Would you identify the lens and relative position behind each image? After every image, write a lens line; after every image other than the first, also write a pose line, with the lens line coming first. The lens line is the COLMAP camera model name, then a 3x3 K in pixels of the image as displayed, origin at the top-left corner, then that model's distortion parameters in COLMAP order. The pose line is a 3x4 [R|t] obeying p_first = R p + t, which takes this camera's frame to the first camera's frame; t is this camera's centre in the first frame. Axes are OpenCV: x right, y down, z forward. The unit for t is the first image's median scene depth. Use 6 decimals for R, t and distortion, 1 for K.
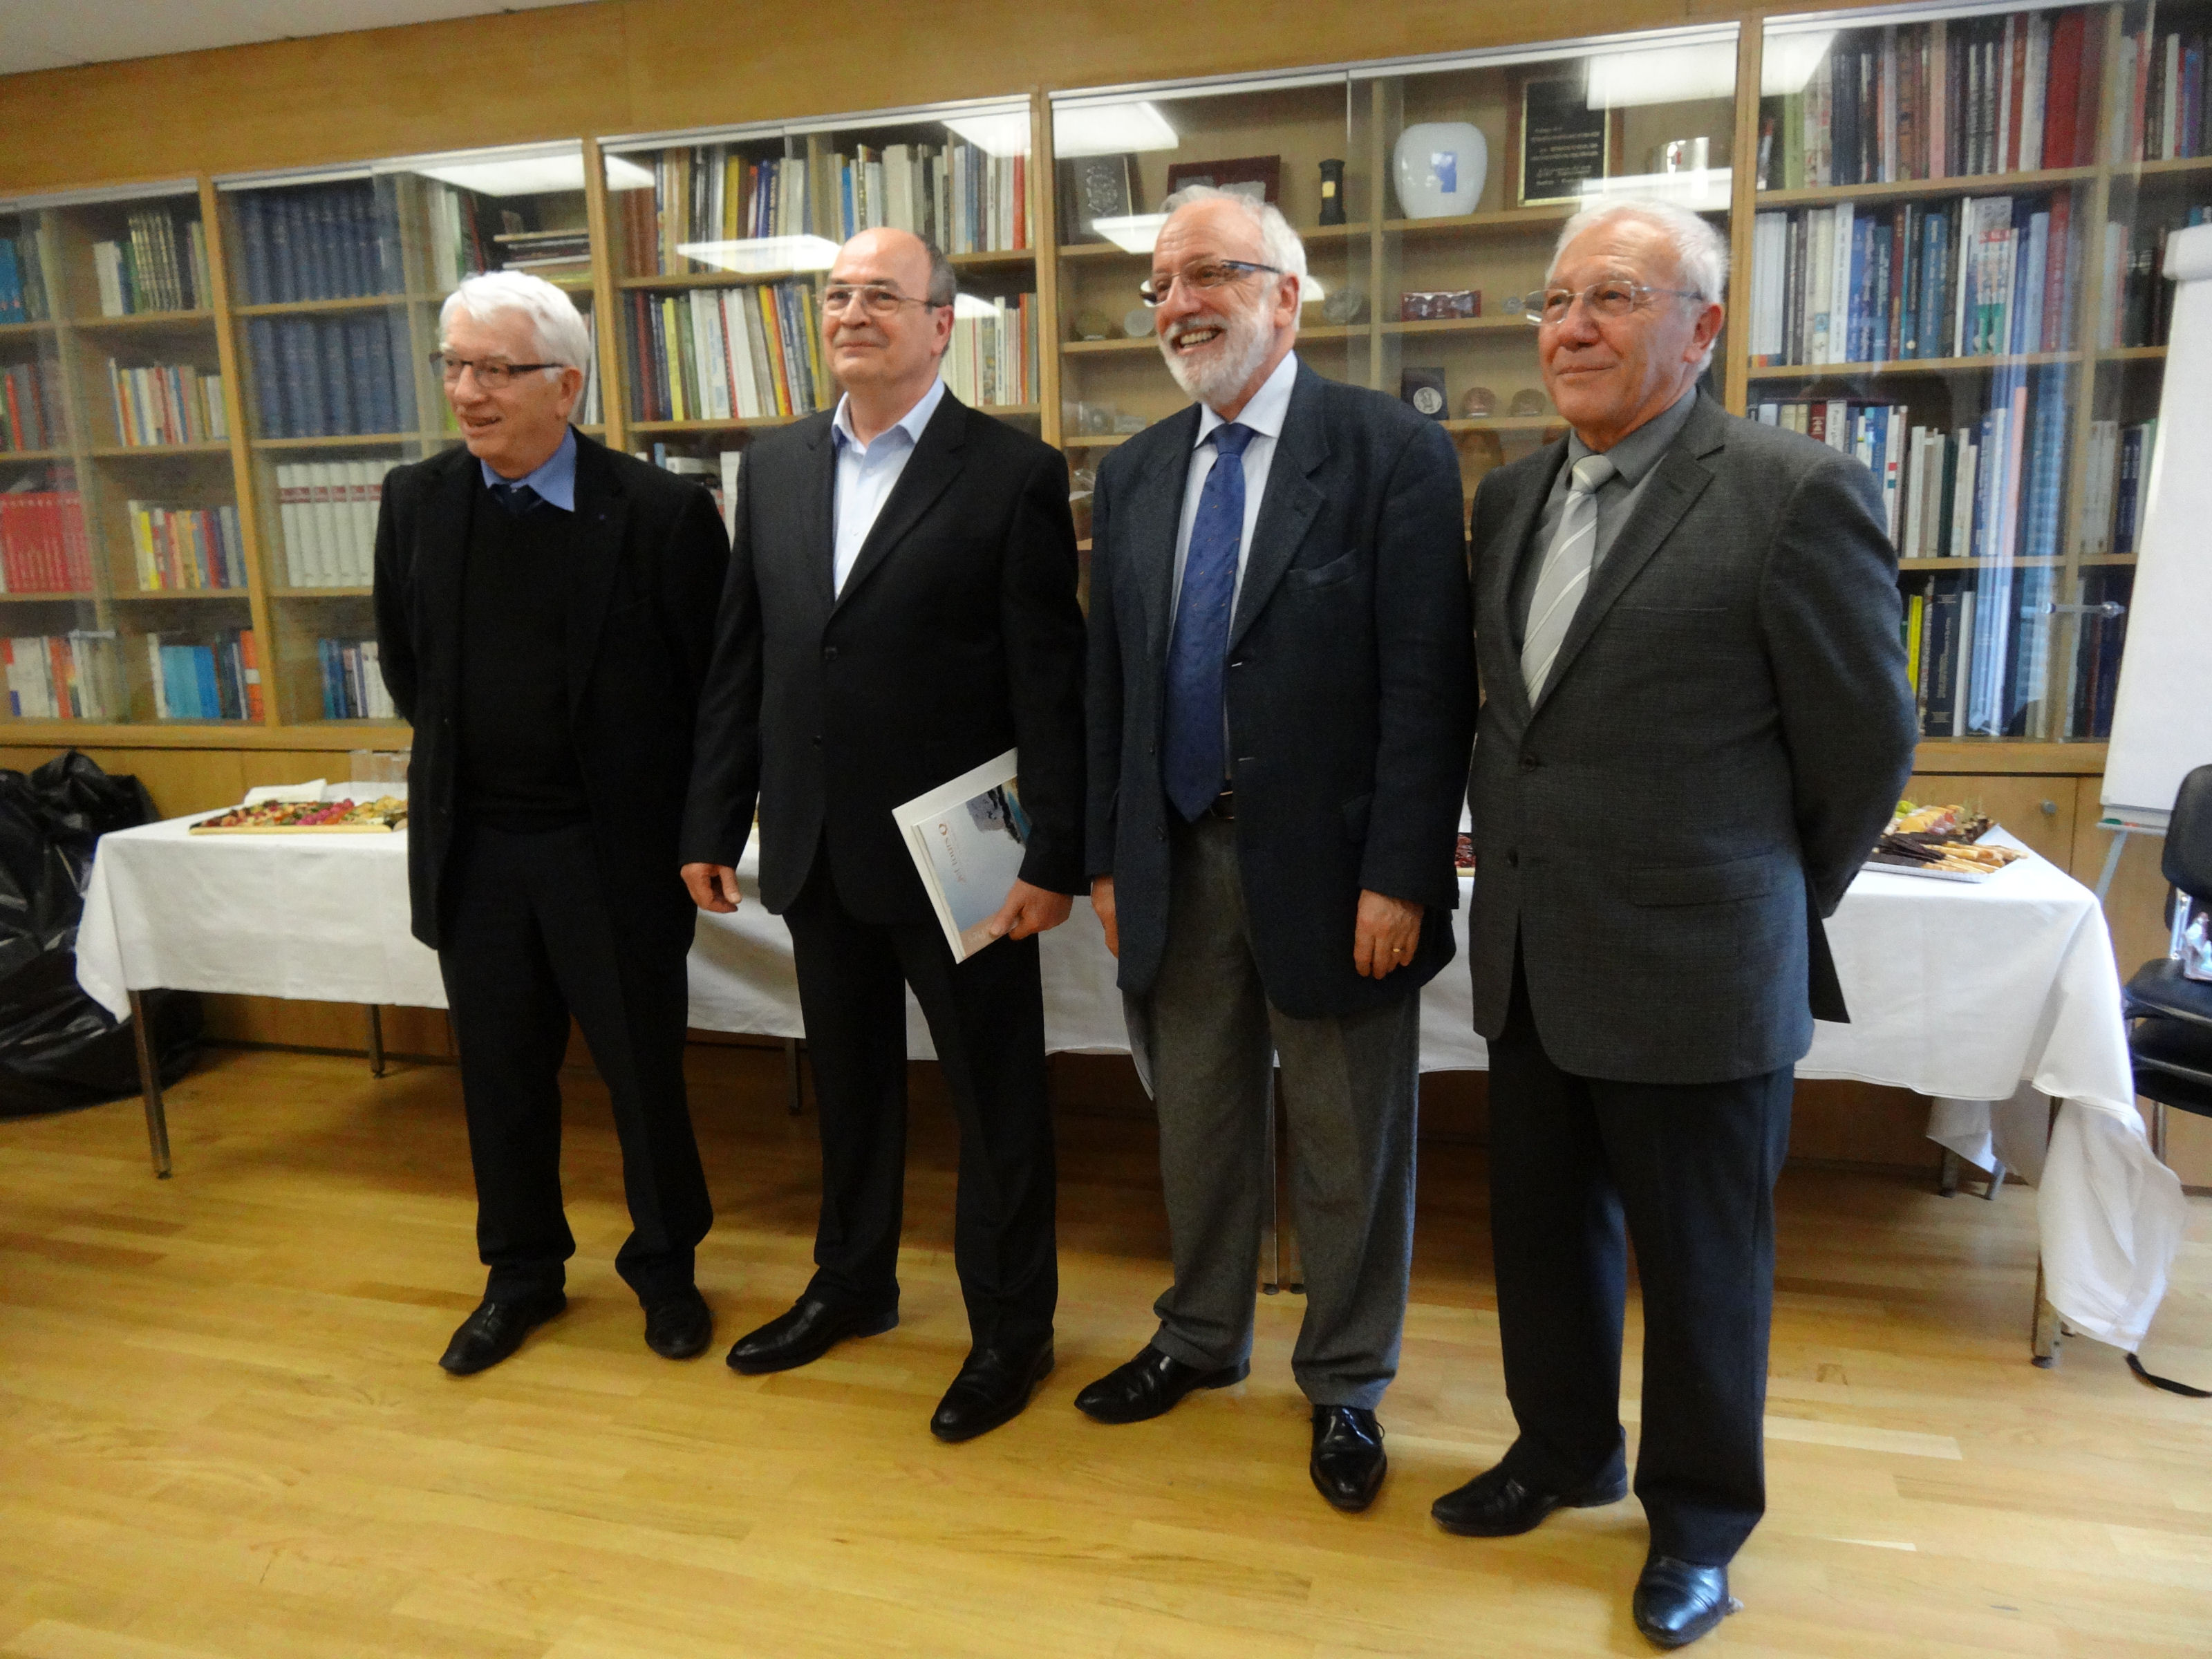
lens RADIAL K [[1638.2, 0, 1100.9], [0, 1638.2, 844.0], [0, 0, 1]] dist [0.002137, 0.000774]
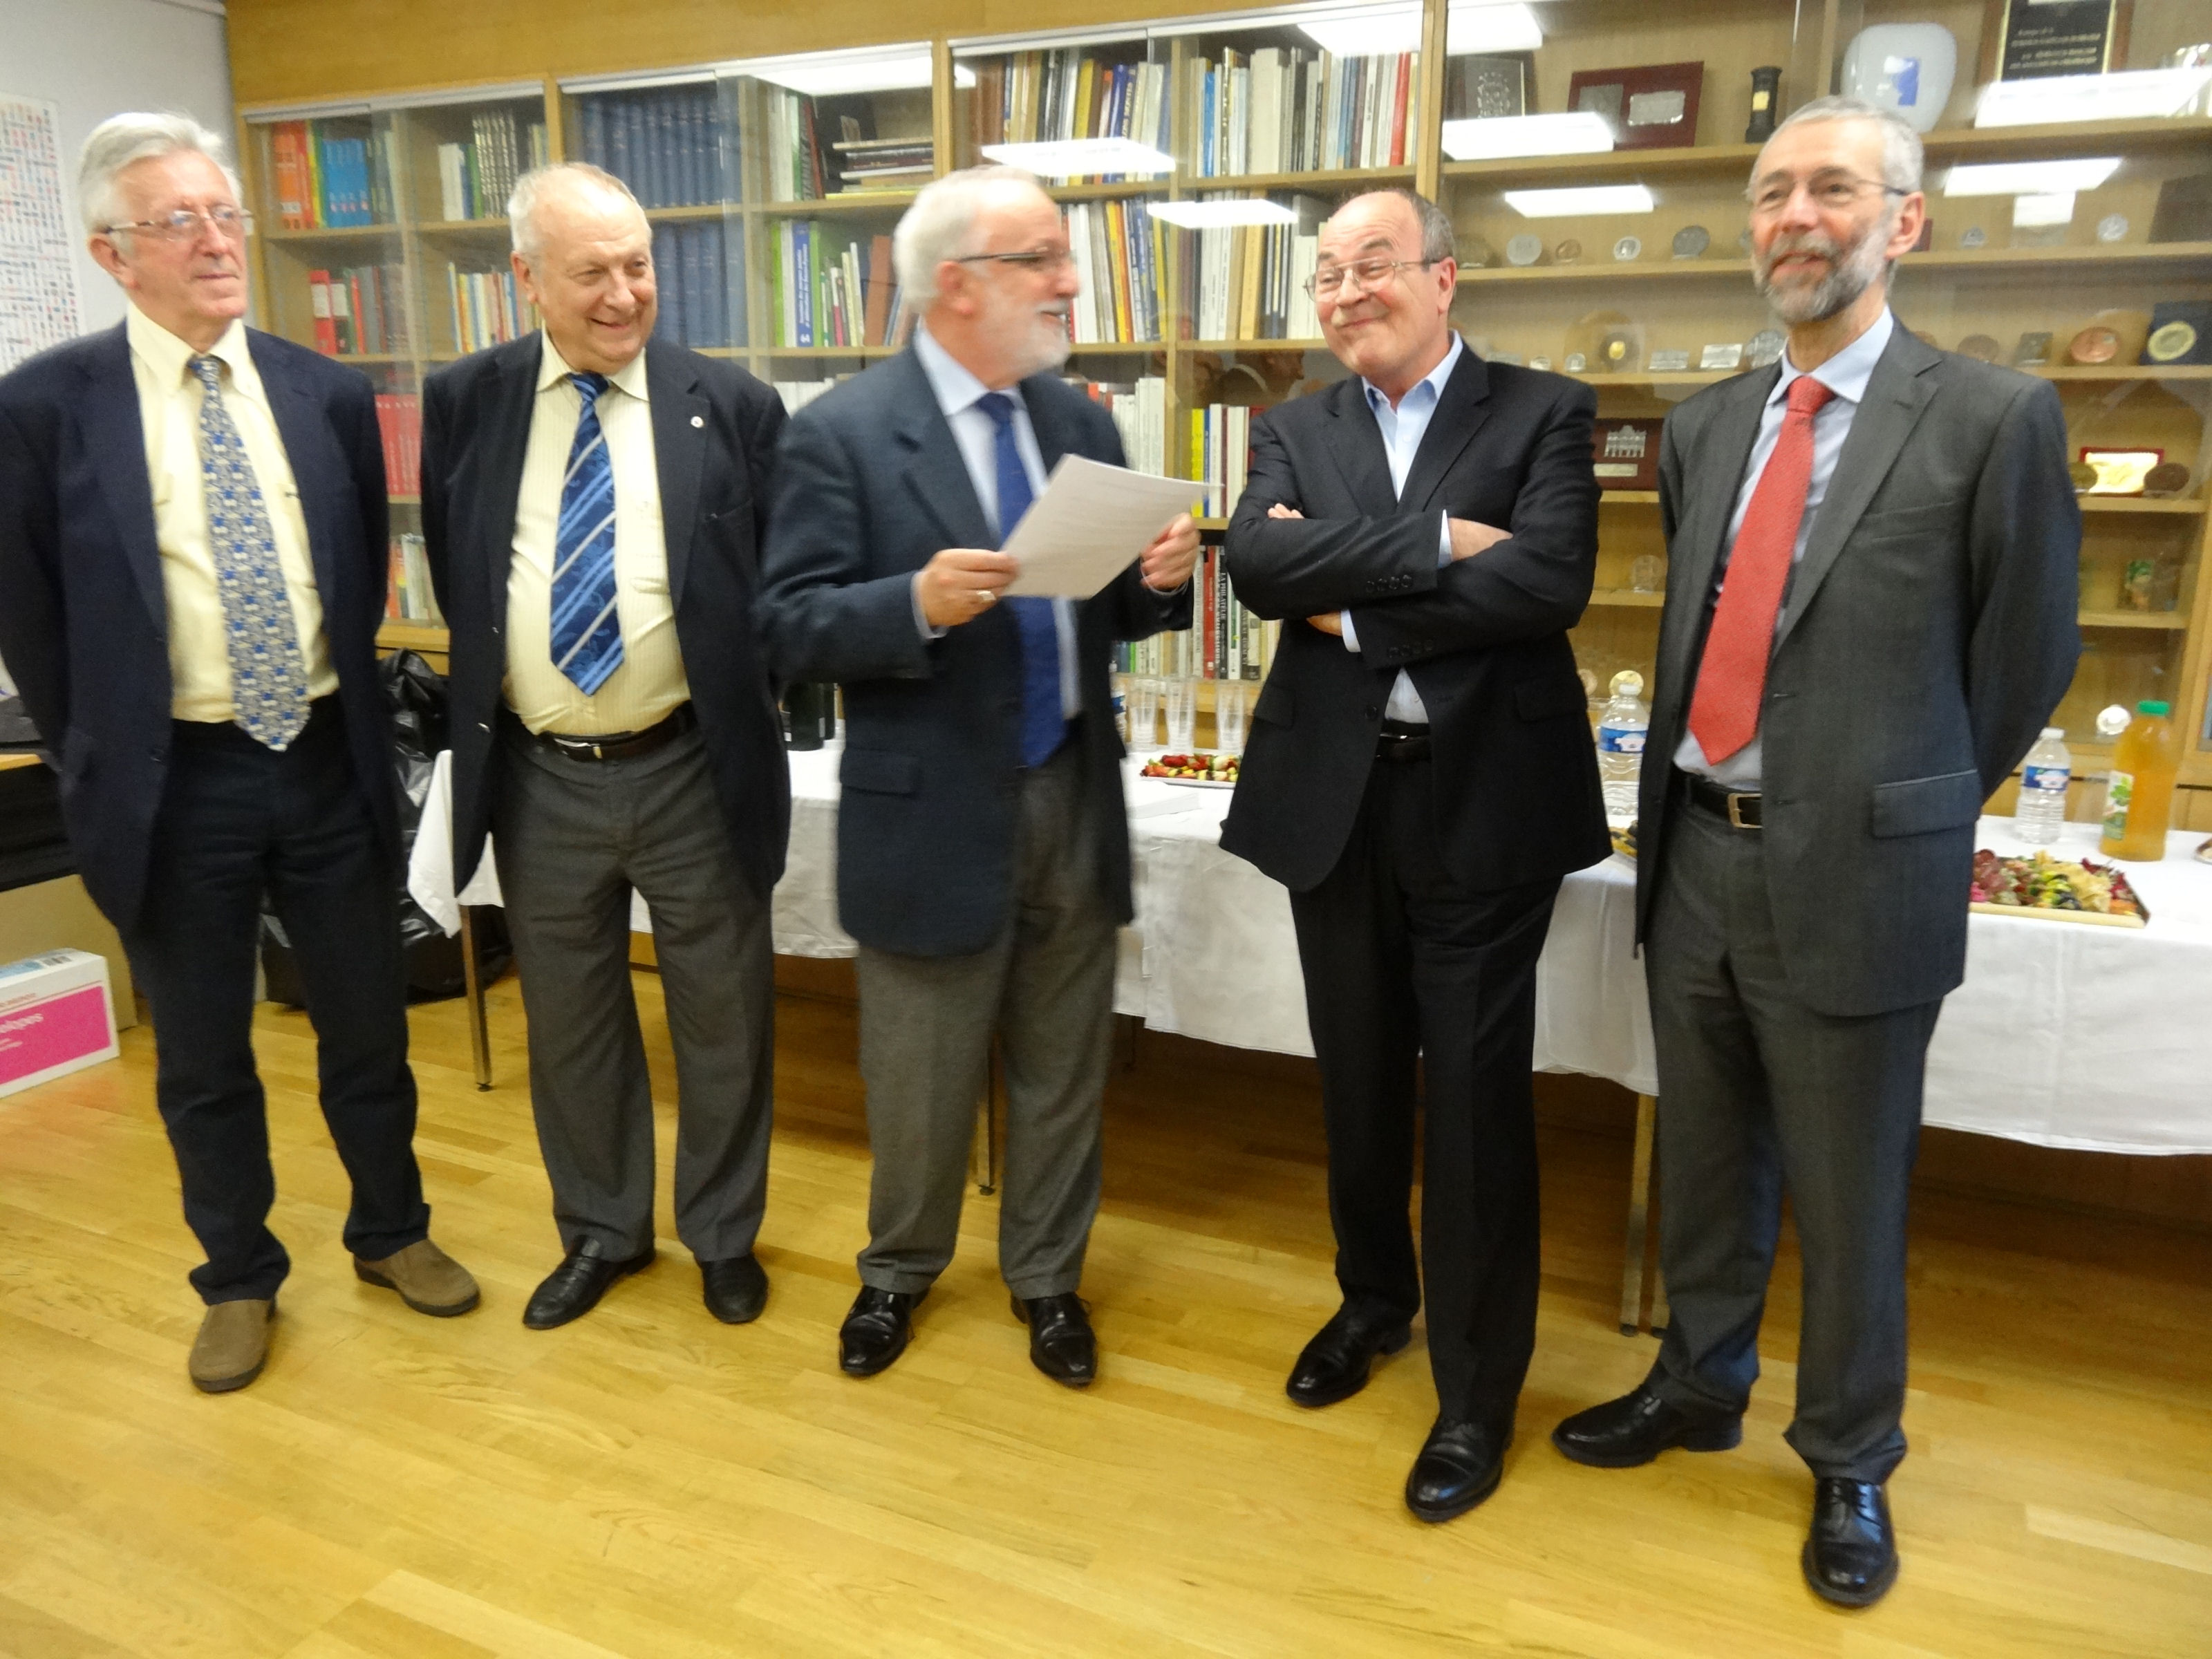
lens RADIAL K [[1638.2, 0, 1099.6], [0, 1638.2, 837.1], [0, 0, 1]] dist [0.002137, 0.000774]
pose [[0.989441, 0.064089, -0.129998, -0.073265], [-0.057123, 0.996760, 0.056627, -0.032101], [0.133206, -0.048603, 0.989896, 0.054559]]
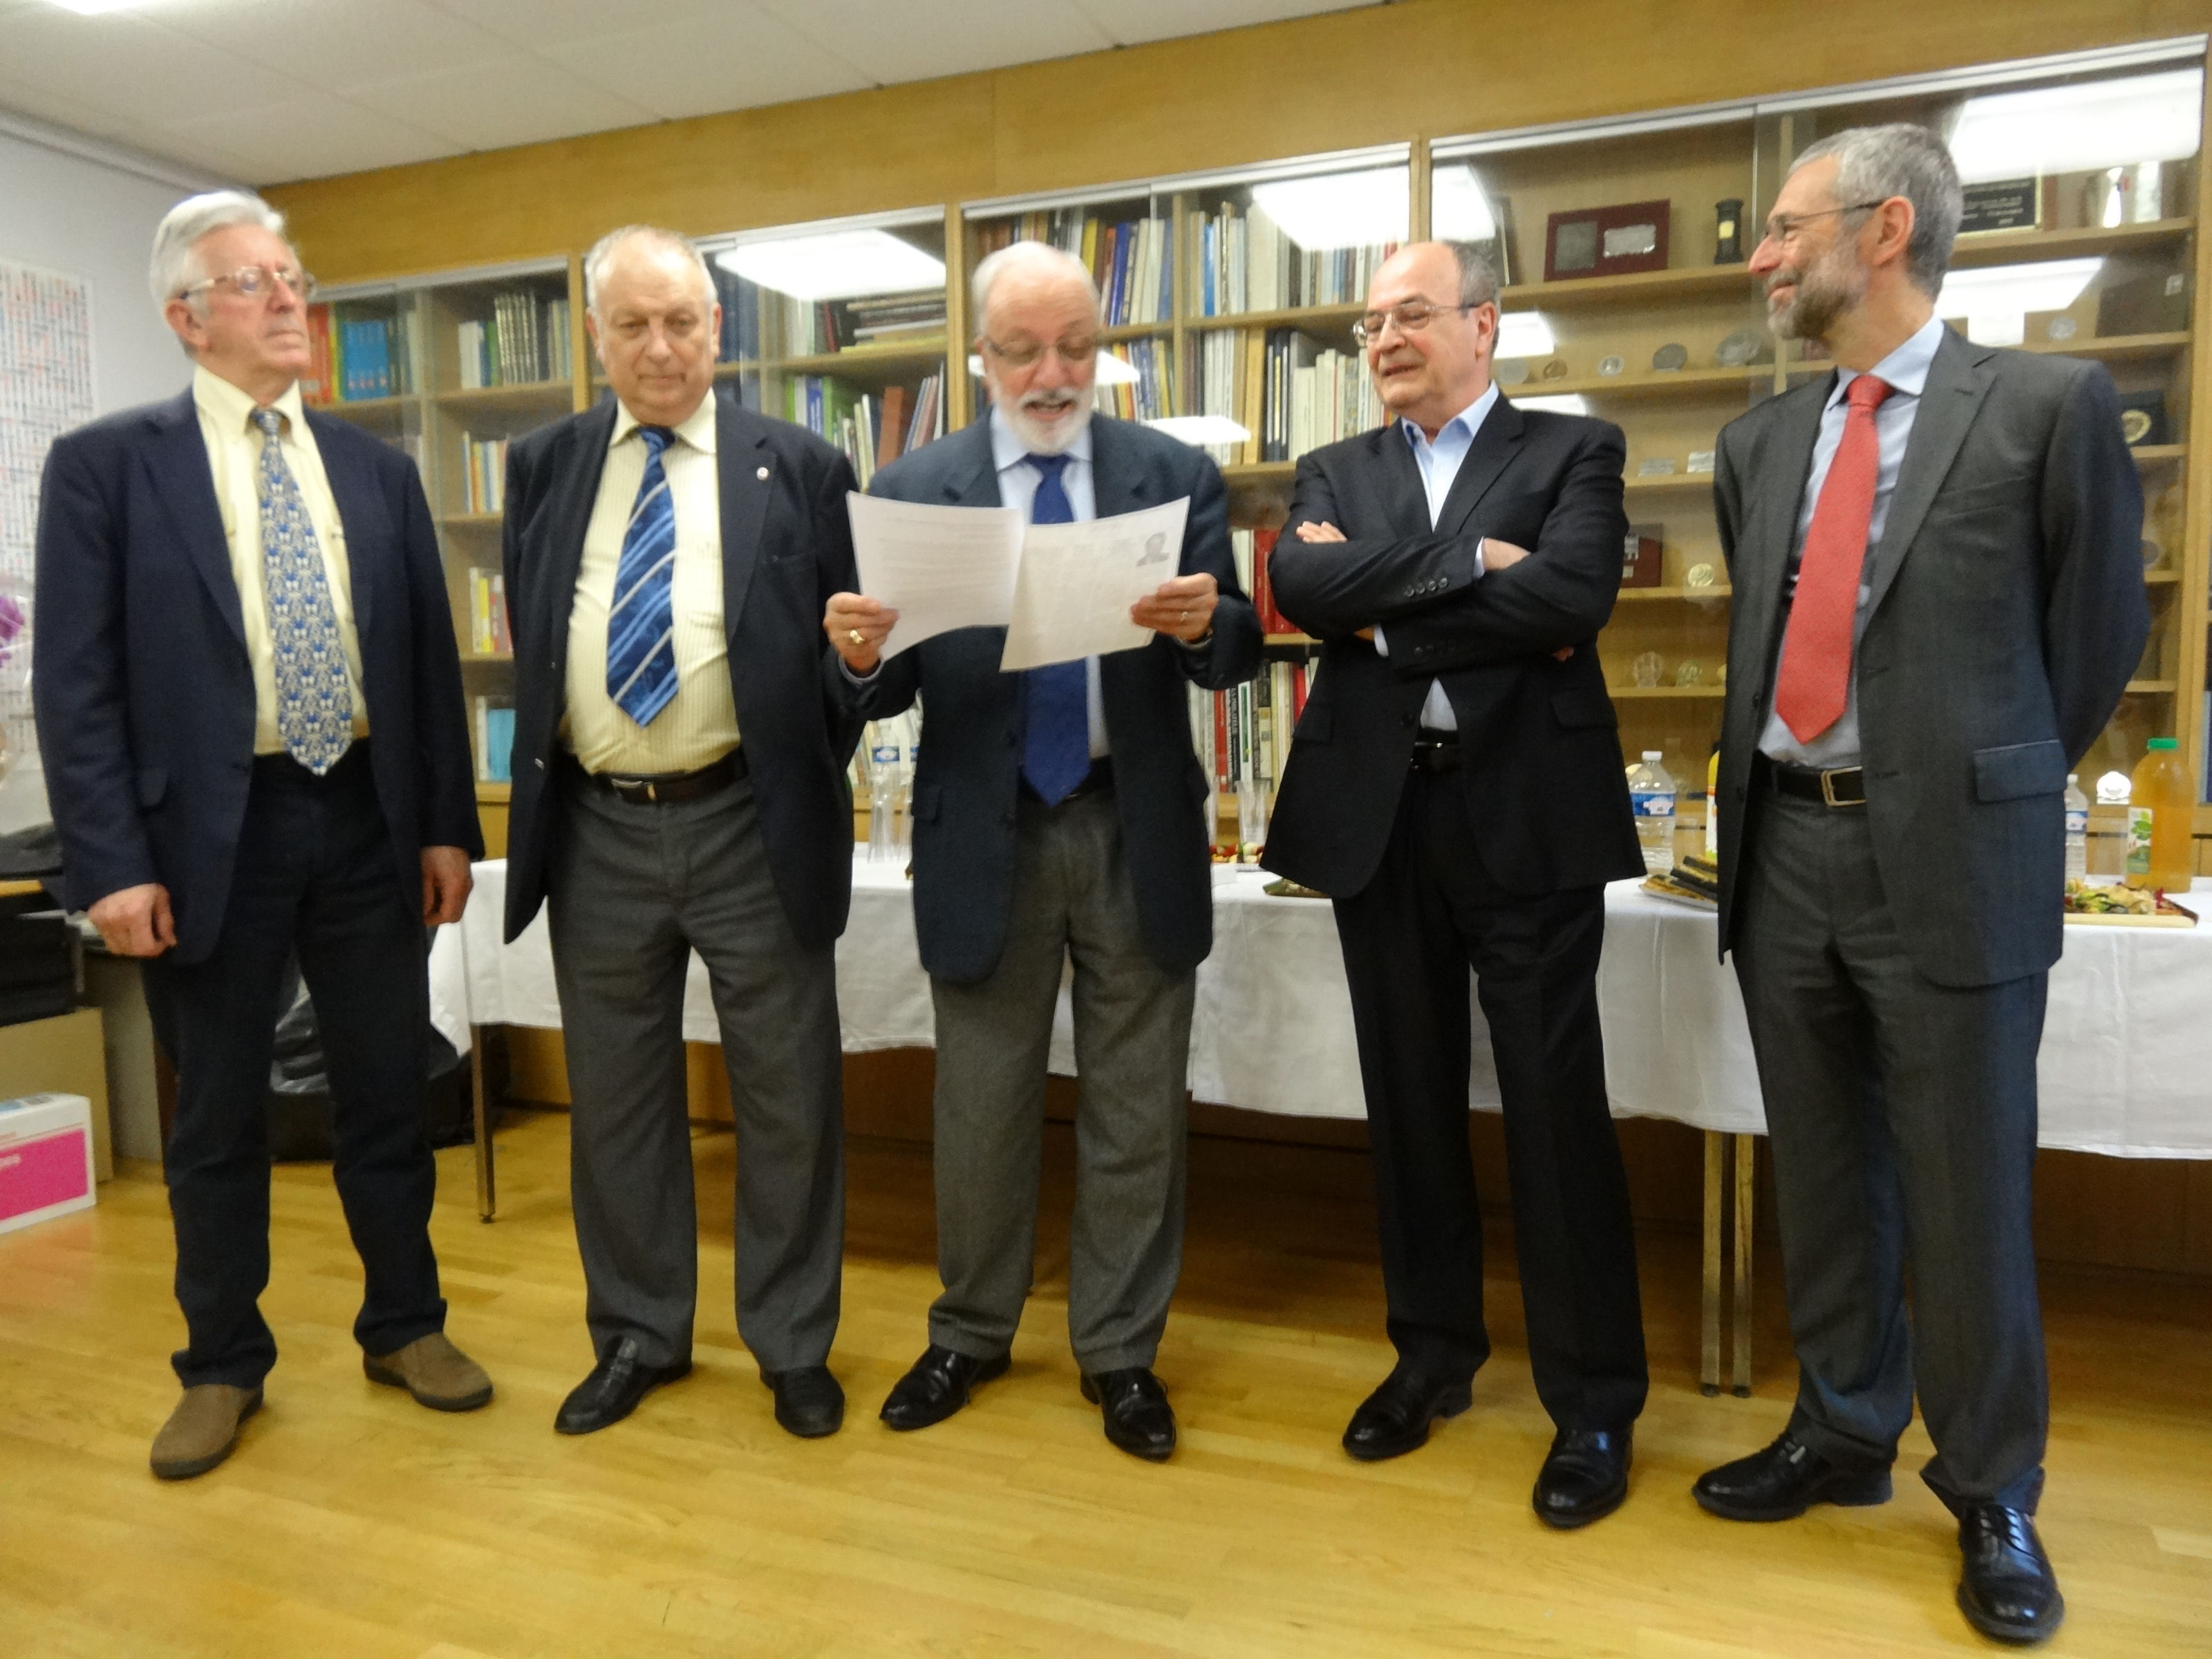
lens RADIAL K [[1638.2, 0, 1100.3], [0, 1638.2, 841.6], [0, 0, 1]] dist [0.002137, 0.000774]
pose [[0.994521, 0.024498, -0.101630, -0.117694], [-0.034481, 0.994622, -0.097663, 0.061956], [0.098690, 0.100632, 0.990017, 0.050457]]
